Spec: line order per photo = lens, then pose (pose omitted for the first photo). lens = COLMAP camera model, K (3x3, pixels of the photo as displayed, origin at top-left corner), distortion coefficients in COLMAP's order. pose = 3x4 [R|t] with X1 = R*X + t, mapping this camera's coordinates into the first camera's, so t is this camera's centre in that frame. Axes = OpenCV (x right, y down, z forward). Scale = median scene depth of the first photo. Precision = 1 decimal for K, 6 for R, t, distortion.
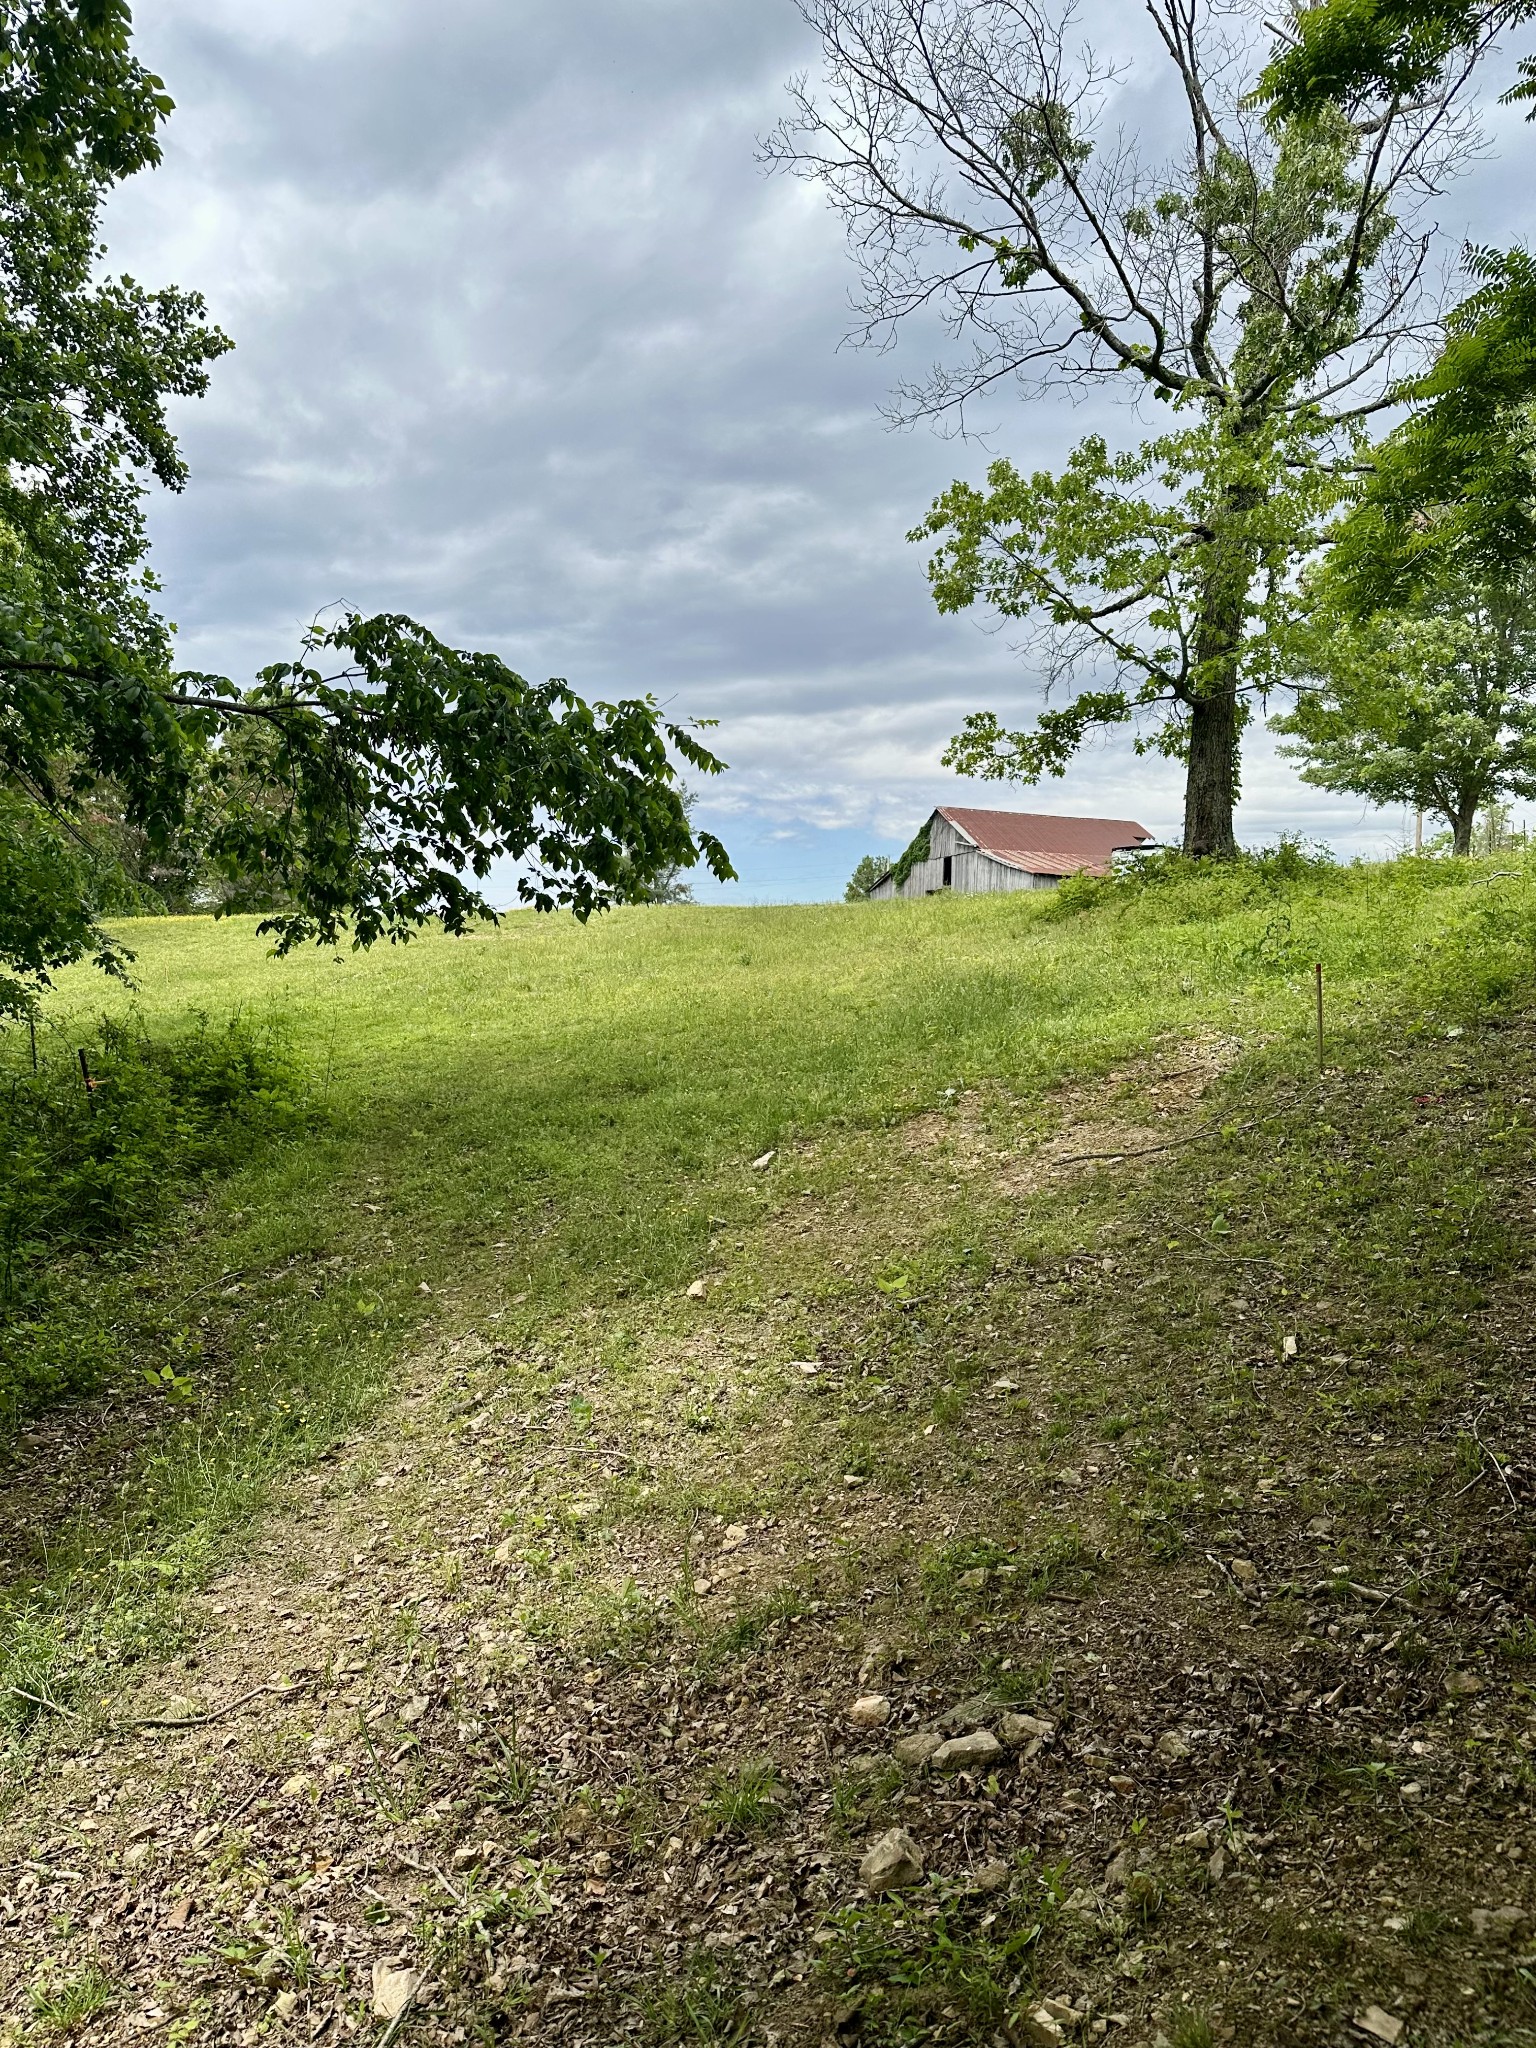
lens RADIAL K [[1507.6, 0, 764.2], [0, 1507.6, 1062.5], [0, 0, 1]] dist [0.022465, 0.001226]
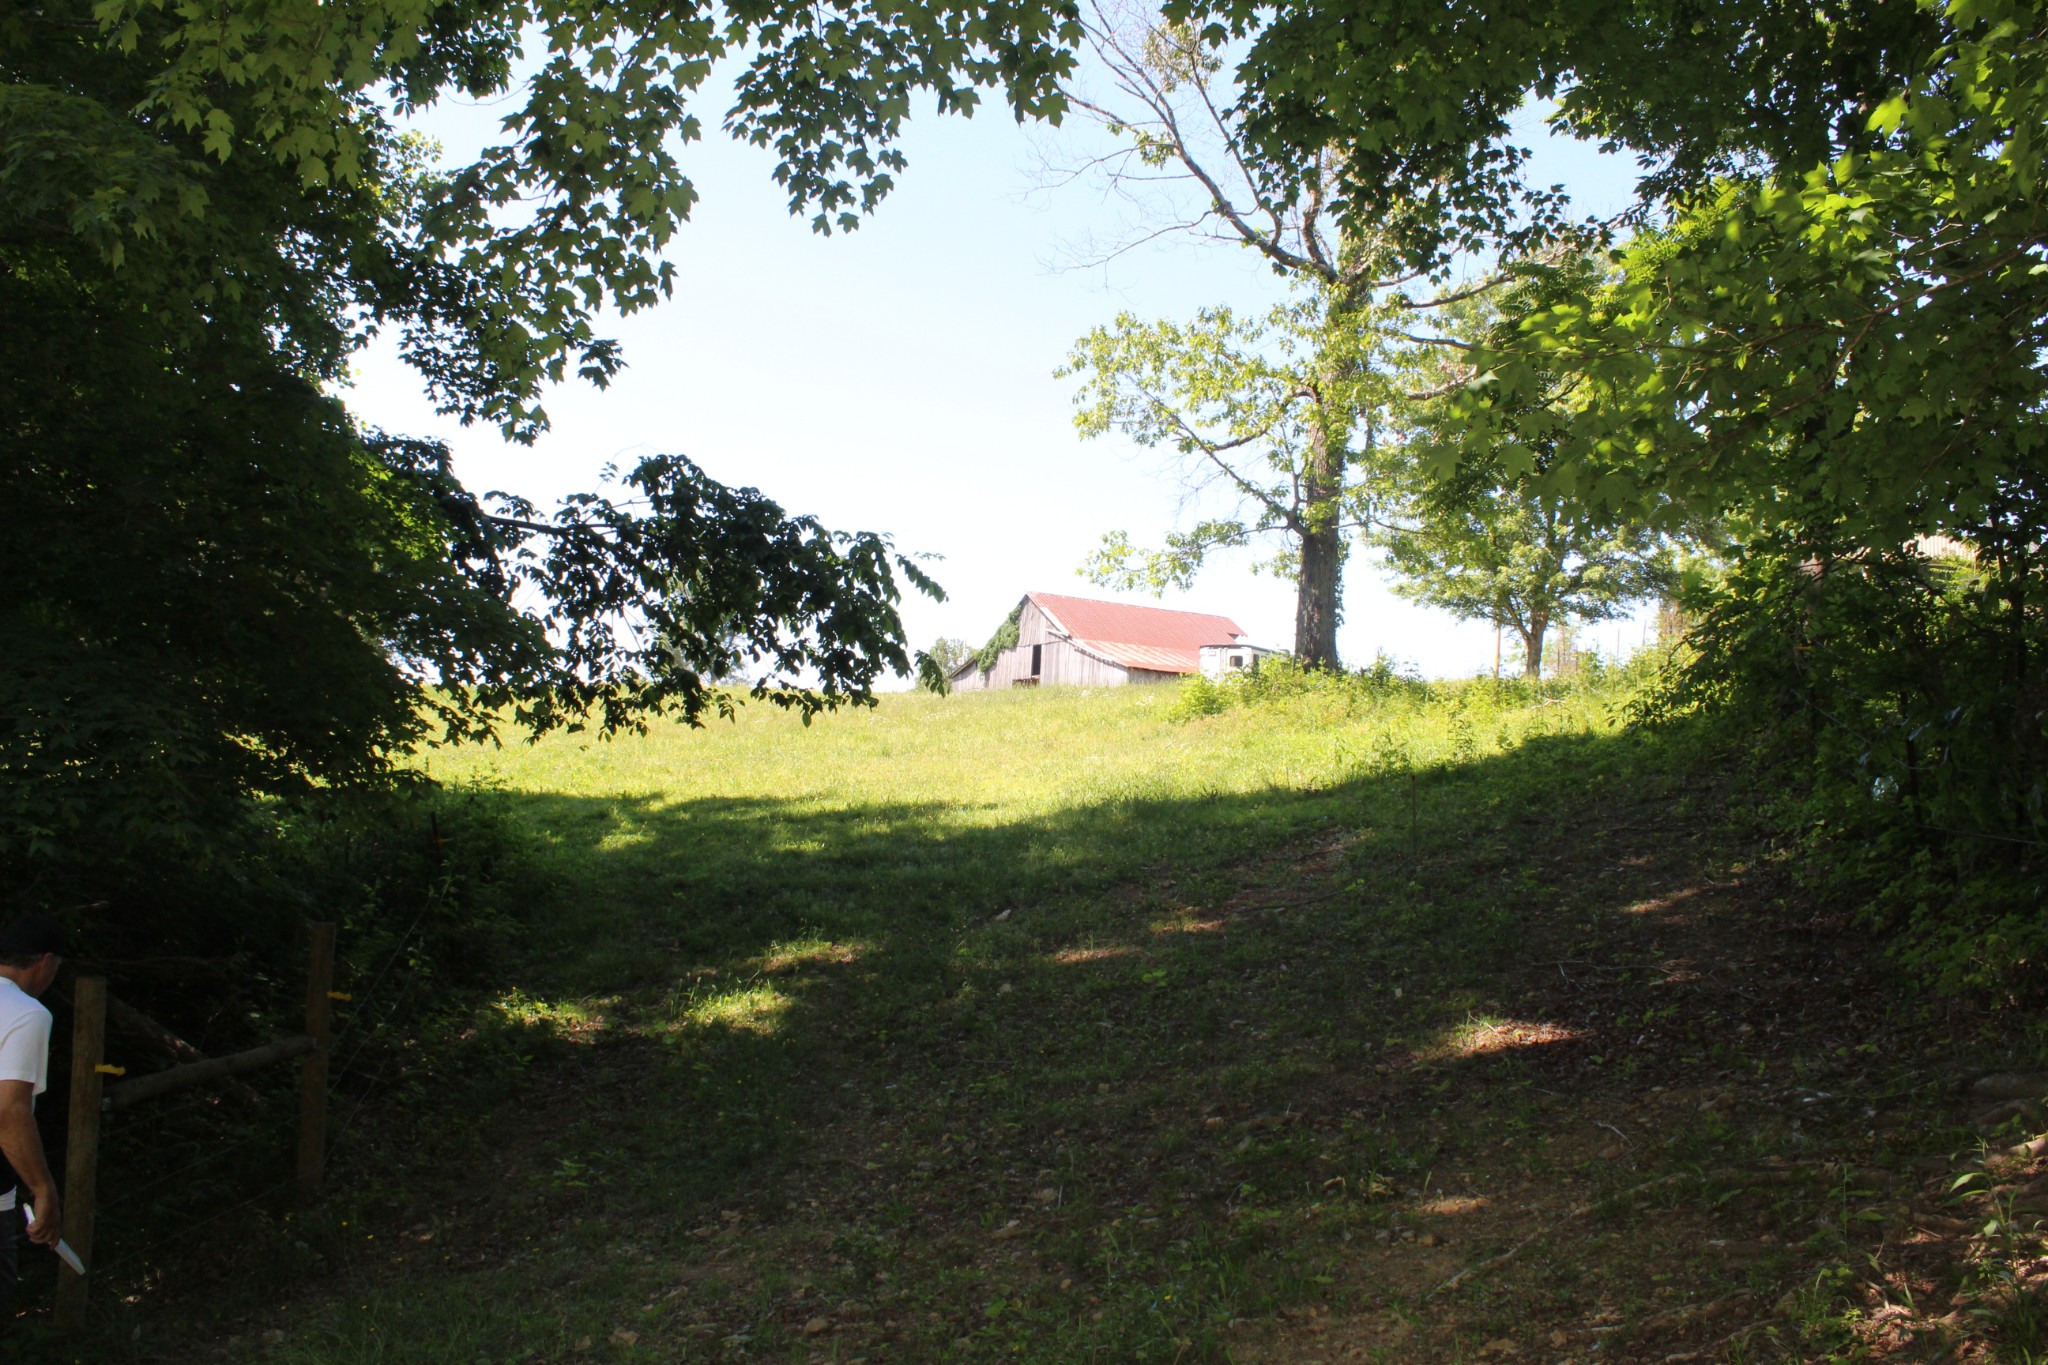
lens RADIAL K [[1852.9, 0, 1024.0], [0, 1852.9, 682.5], [0, 0, 1]] dist [-0.003690, 0.003342]
pose [[0.987657, 0.036951, 0.152212, -0.126535], [-0.021296, 0.994430, -0.103225, 0.017838], [-0.155178, 0.098710, 0.982943, -0.307623]]
